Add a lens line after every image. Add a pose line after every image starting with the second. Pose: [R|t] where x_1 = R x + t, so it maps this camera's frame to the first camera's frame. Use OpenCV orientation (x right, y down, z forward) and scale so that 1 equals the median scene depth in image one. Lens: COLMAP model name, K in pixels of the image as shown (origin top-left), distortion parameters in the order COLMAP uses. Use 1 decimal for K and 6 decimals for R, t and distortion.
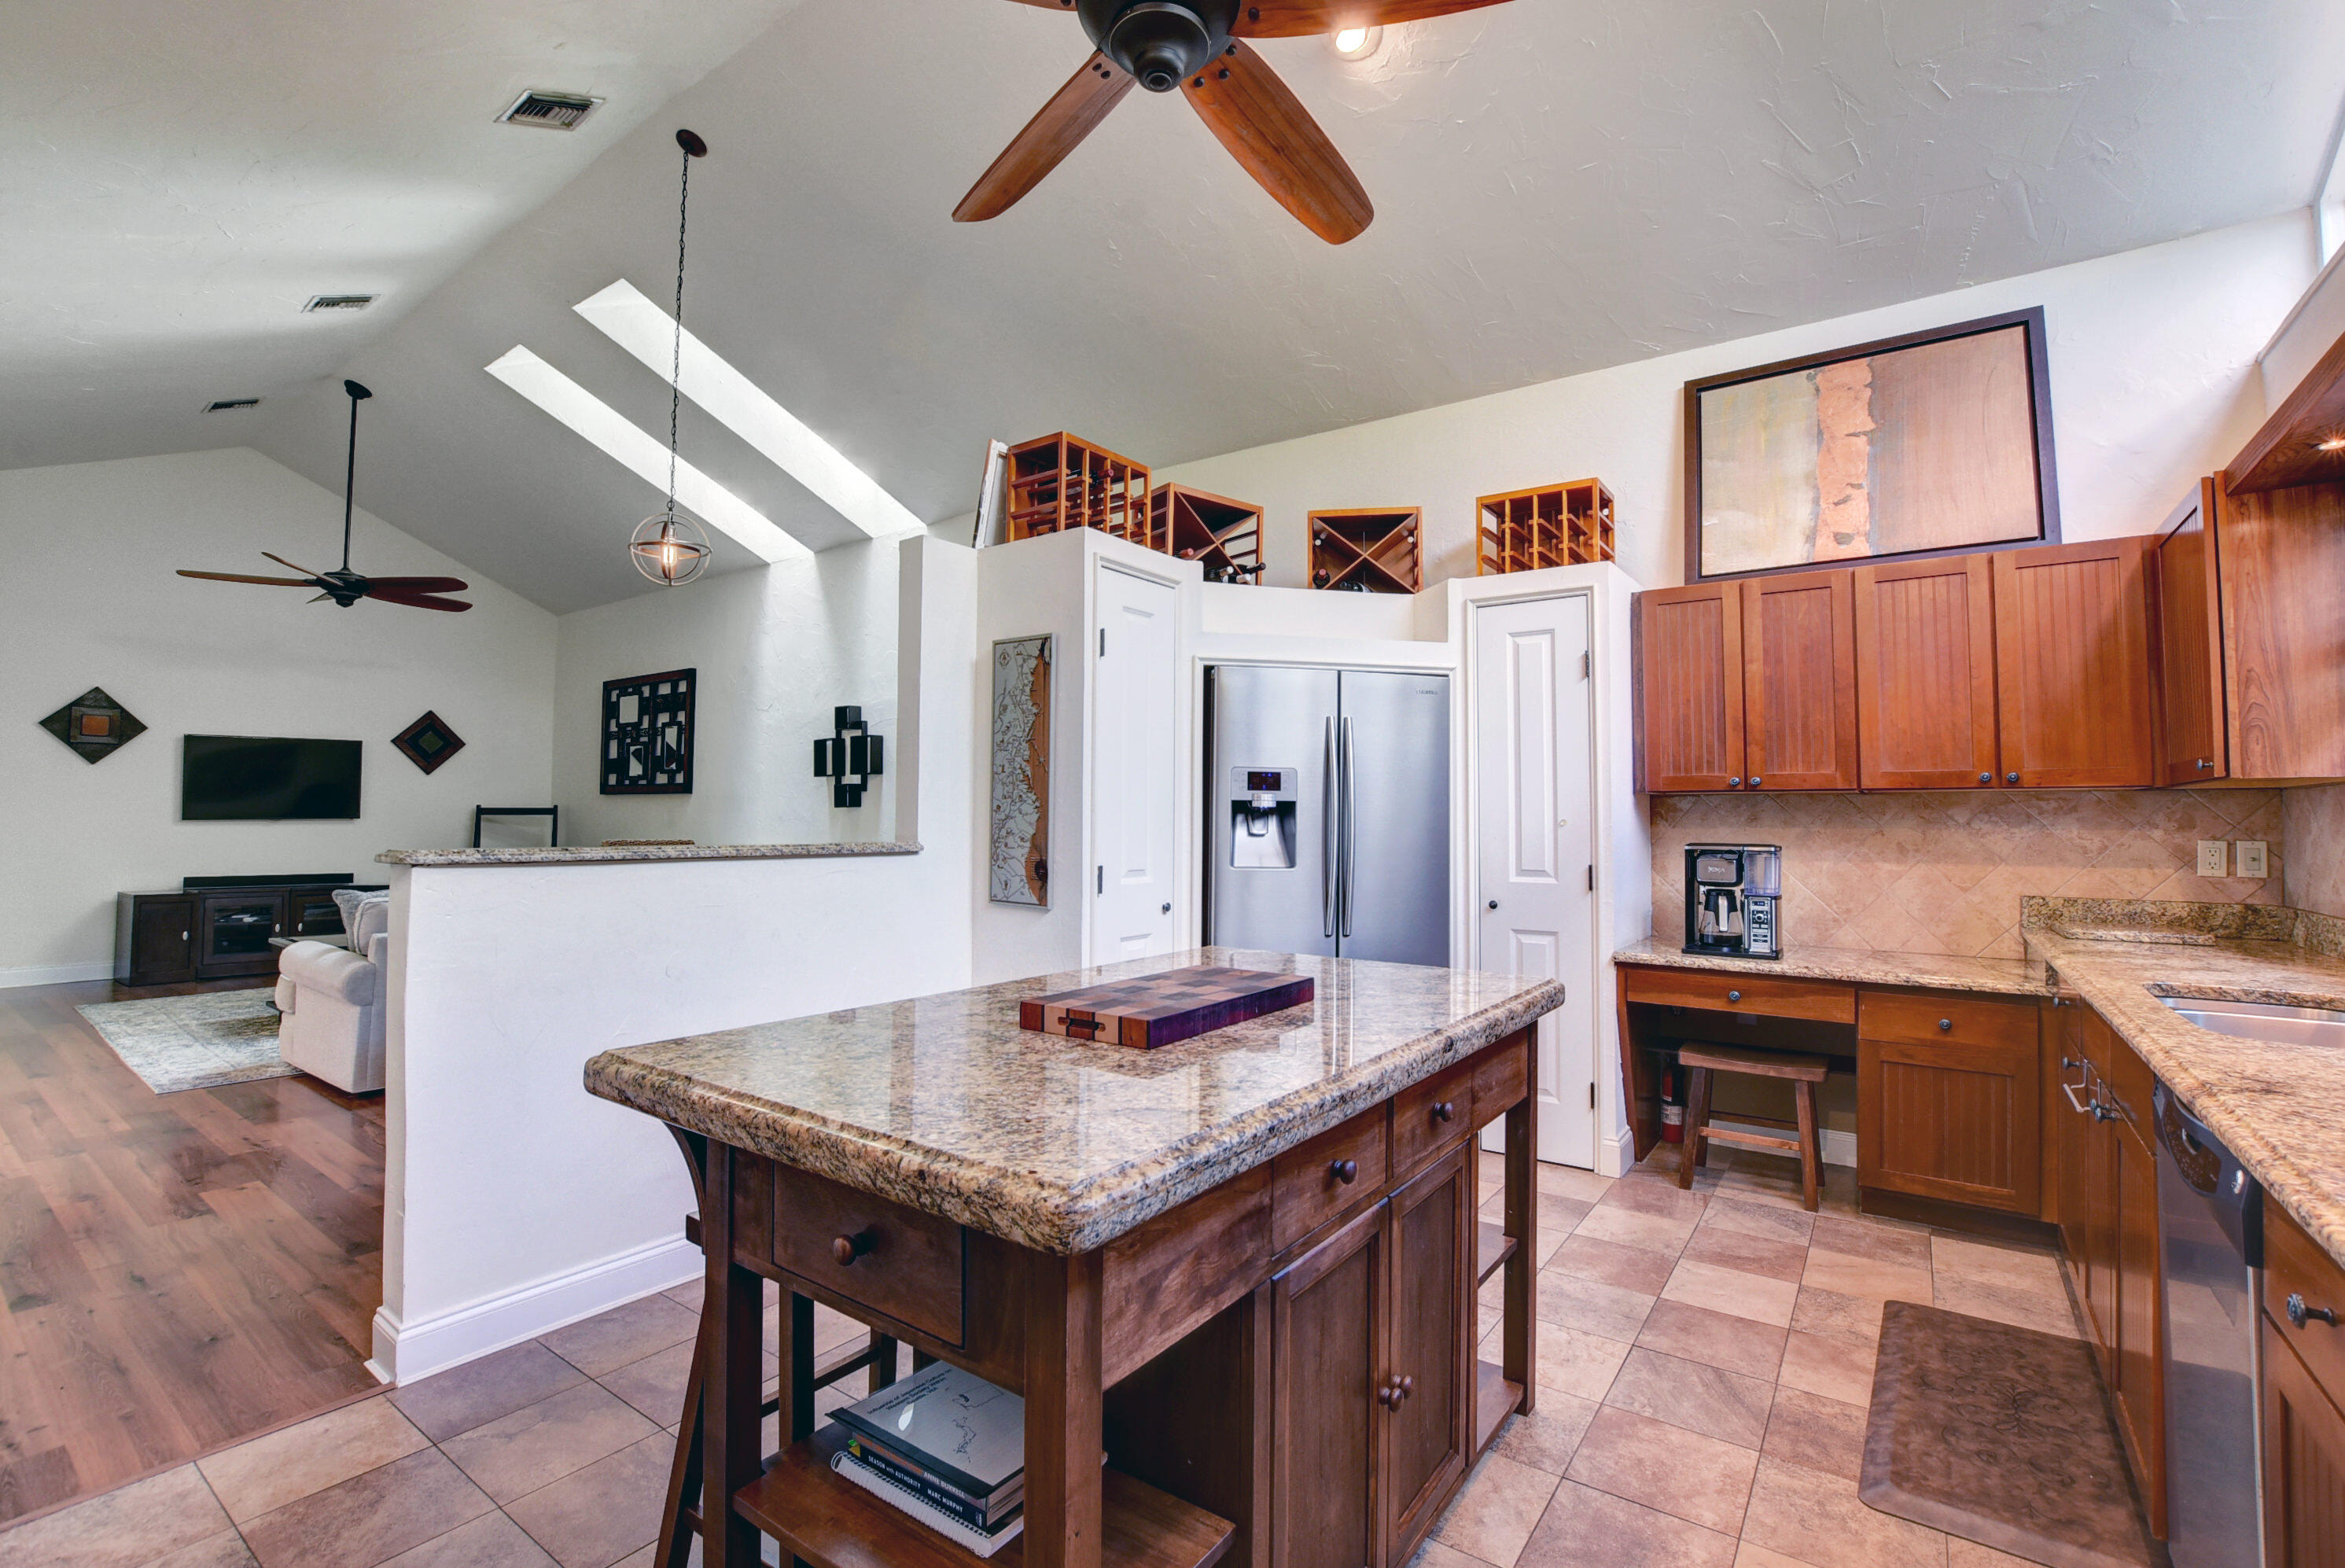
lens RADIAL K [[1033.0, 0, 1178.1], [0, 1033.0, 769.0], [0, 0, 1]] dist [-0.034617, 0.003727]
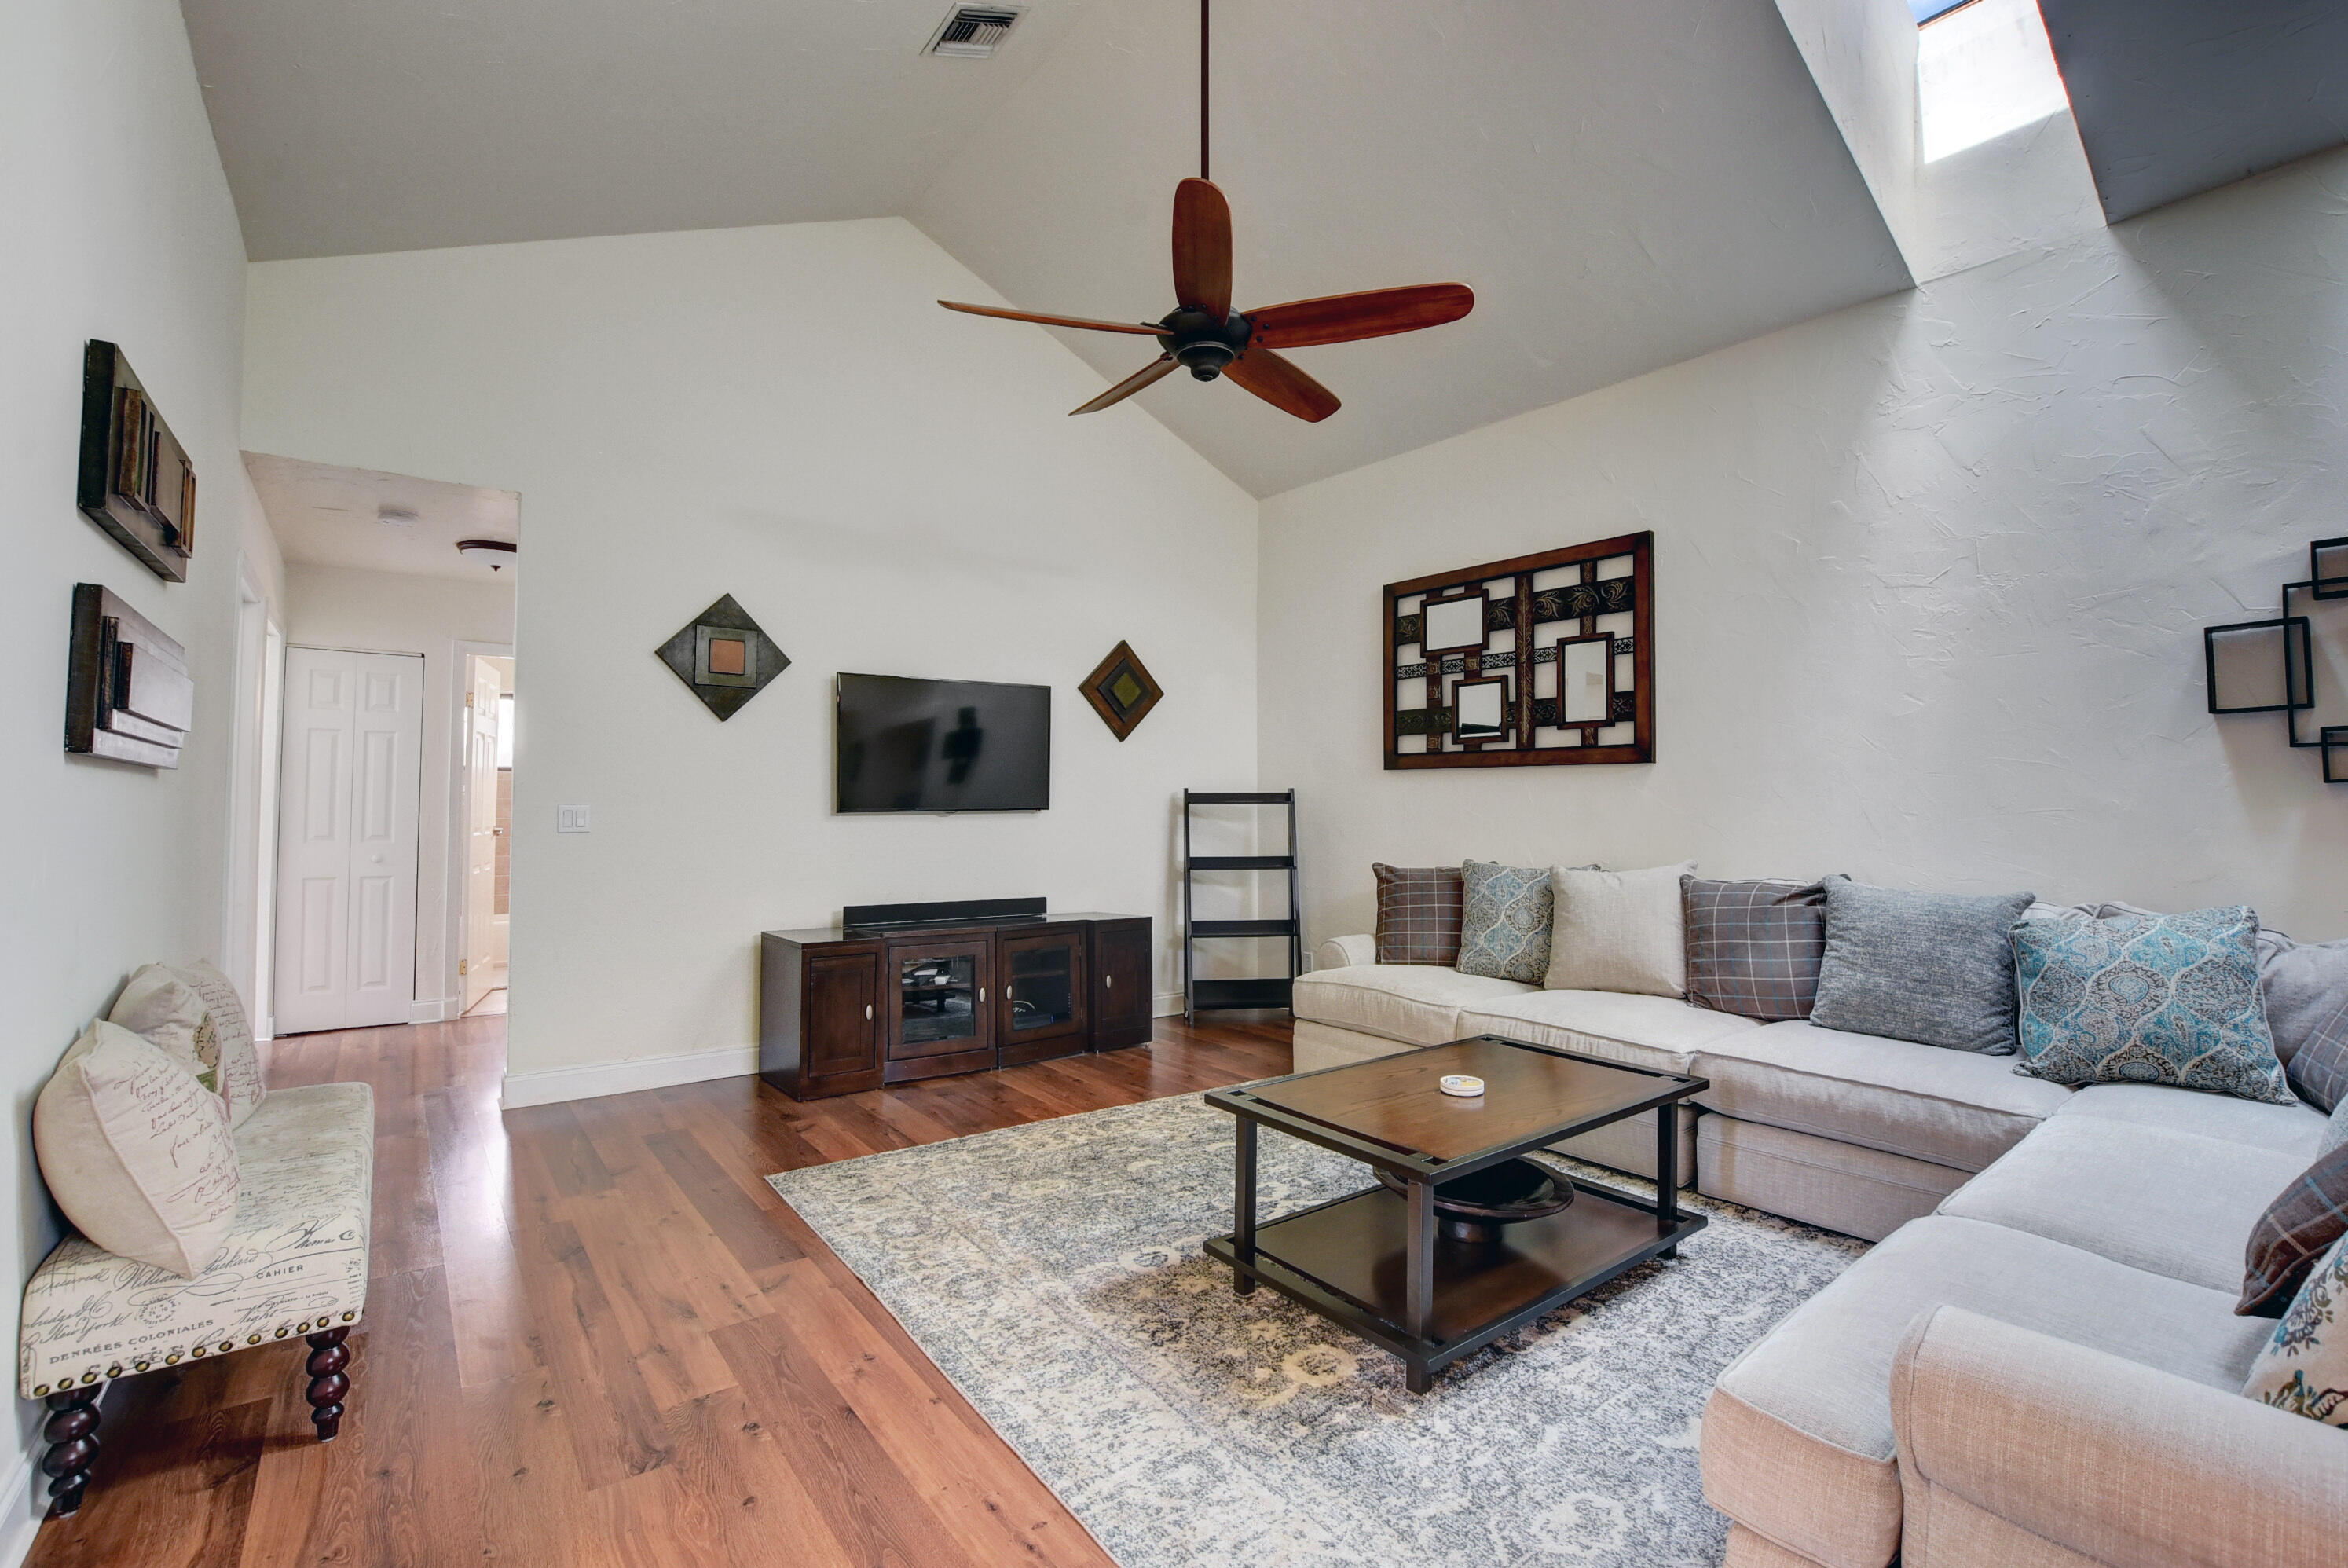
lens RADIAL K [[1039.2, 0, 1183.5], [0, 1039.2, 770.9], [0, 0, 1]] dist [-0.035951, 0.005121]
pose [[0.960825, -0.009397, -0.276998, -0.619440], [0.012414, 0.999881, 0.009141, 0.022143], [0.276879, -0.012221, 0.960827, 0.453491]]
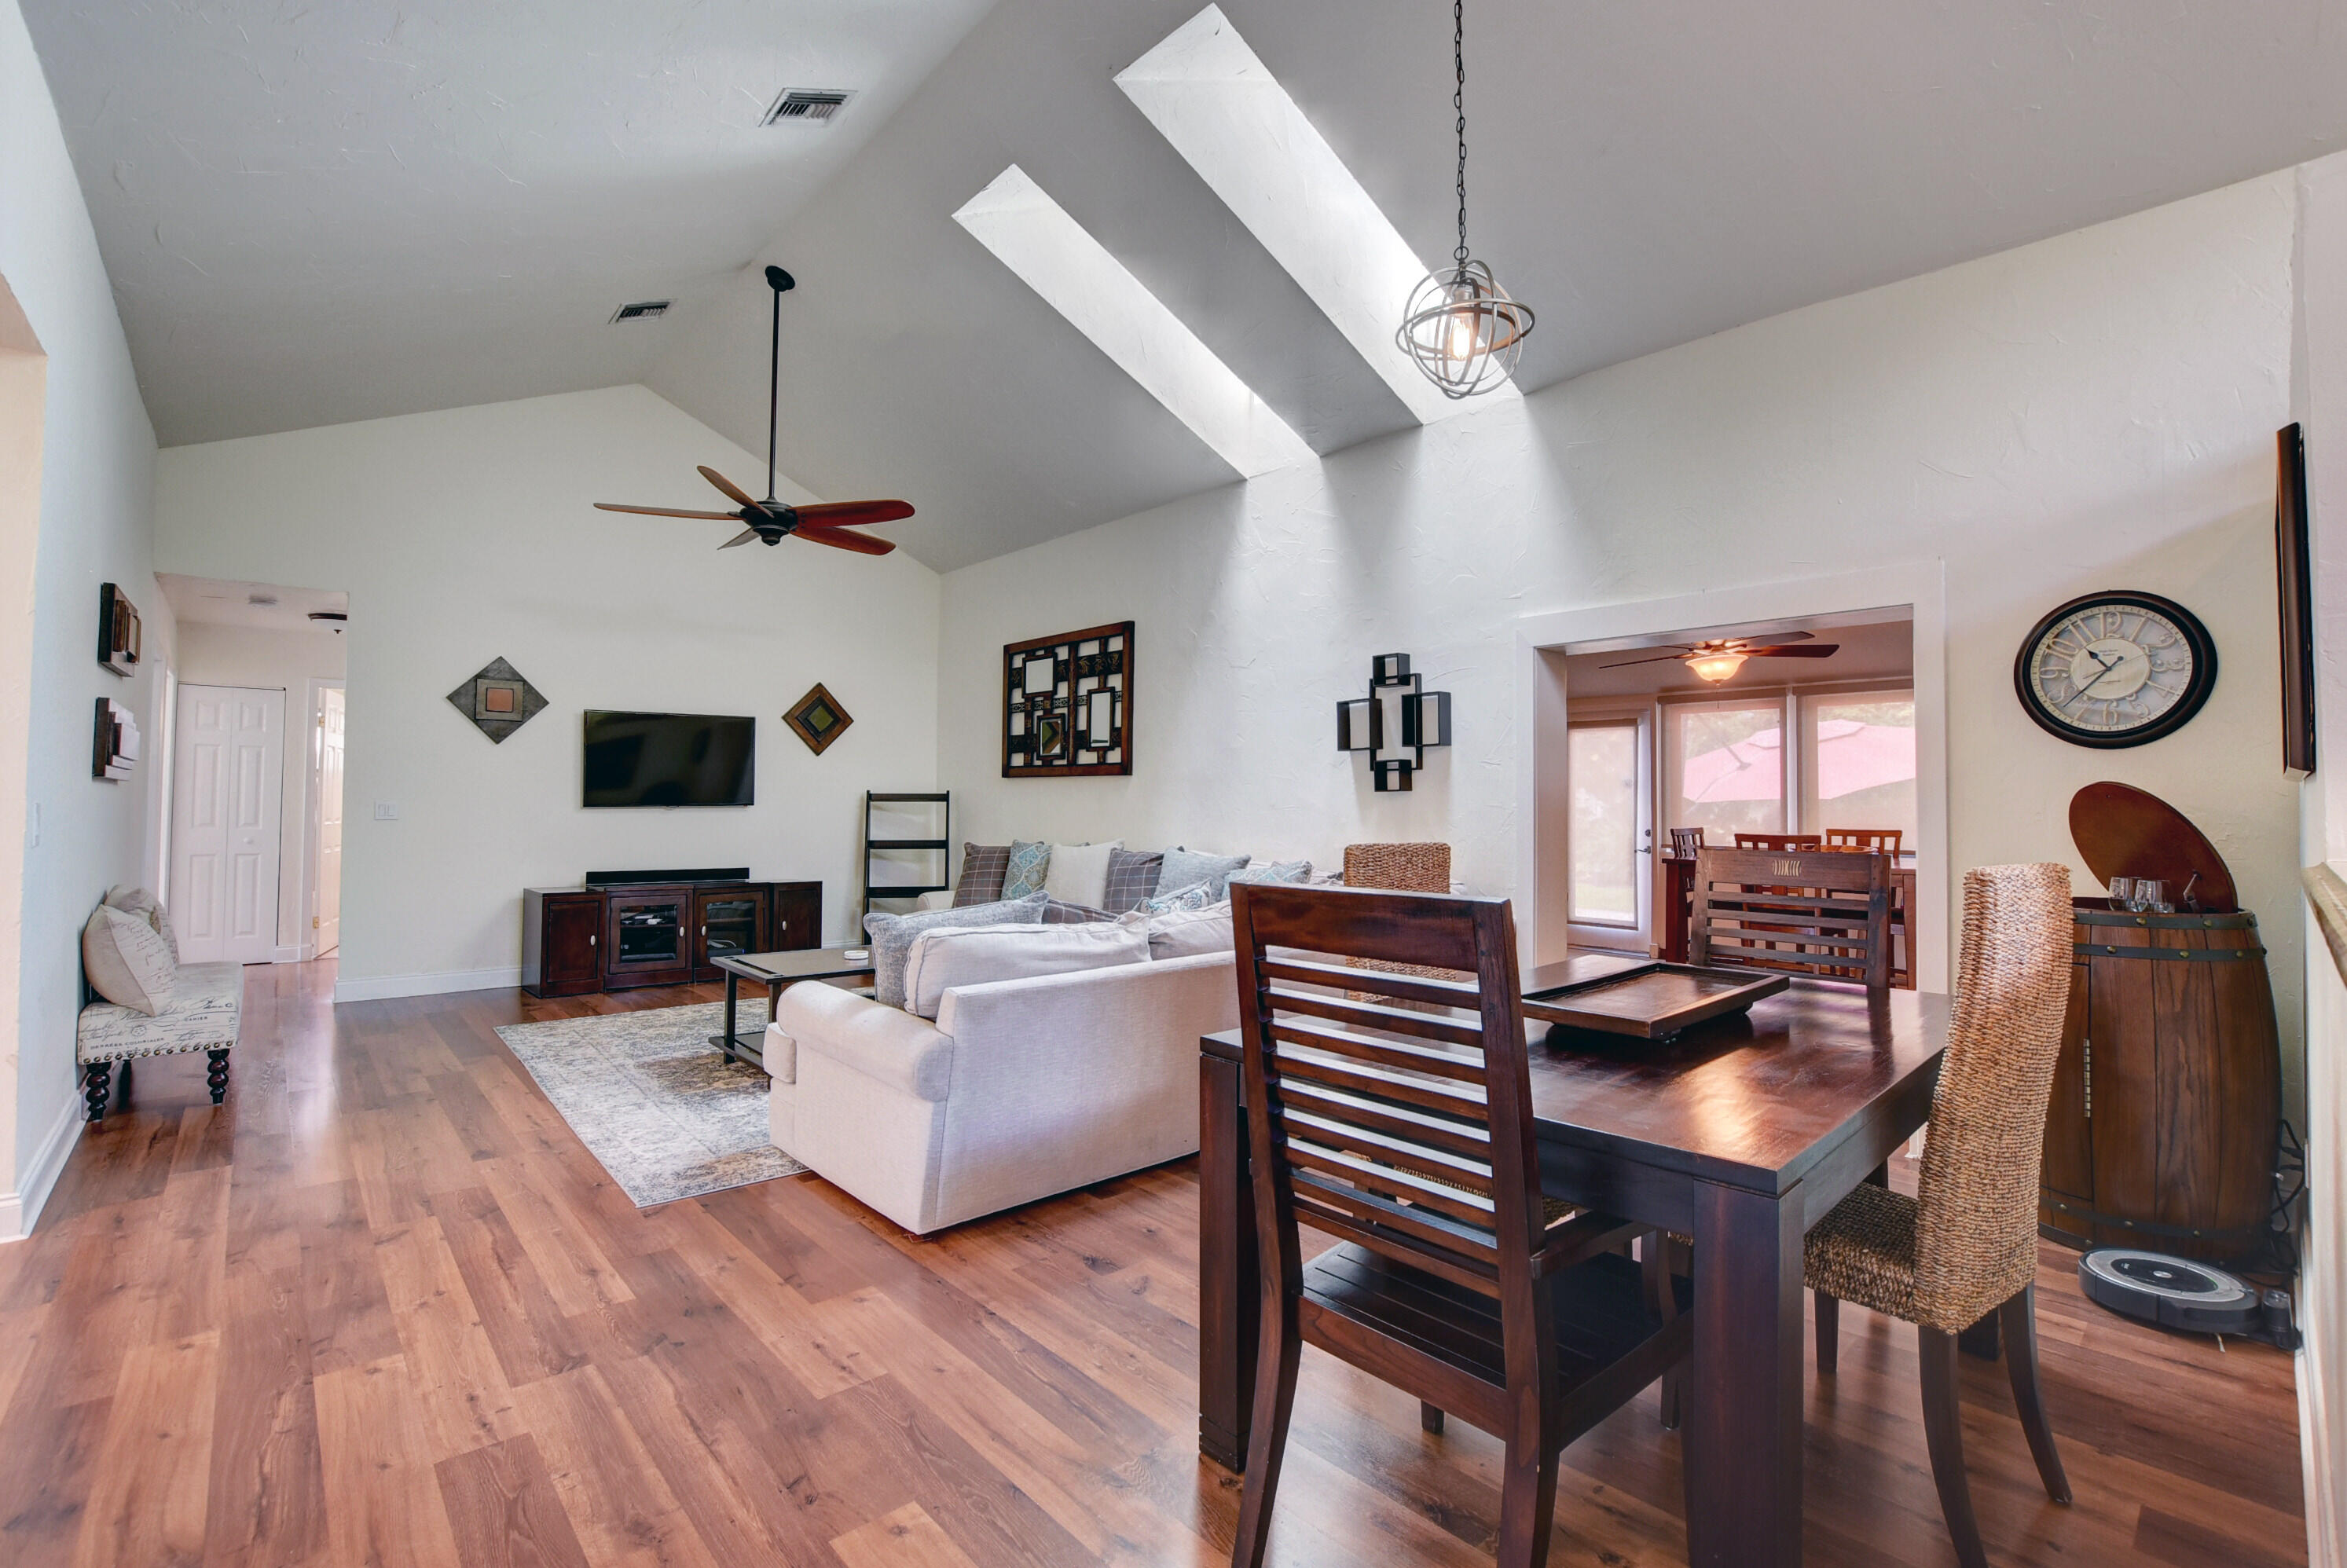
lens RADIAL K [[1033.7, 0, 1177.0], [0, 1033.7, 770.4], [0, 0, 1]] dist [-0.034617, 0.003727]
pose [[0.978576, -0.004231, -0.205843, -0.298788], [0.006941, 0.999898, 0.012443, 0.011168], [0.205769, -0.013606, 0.978506, 0.227838]]
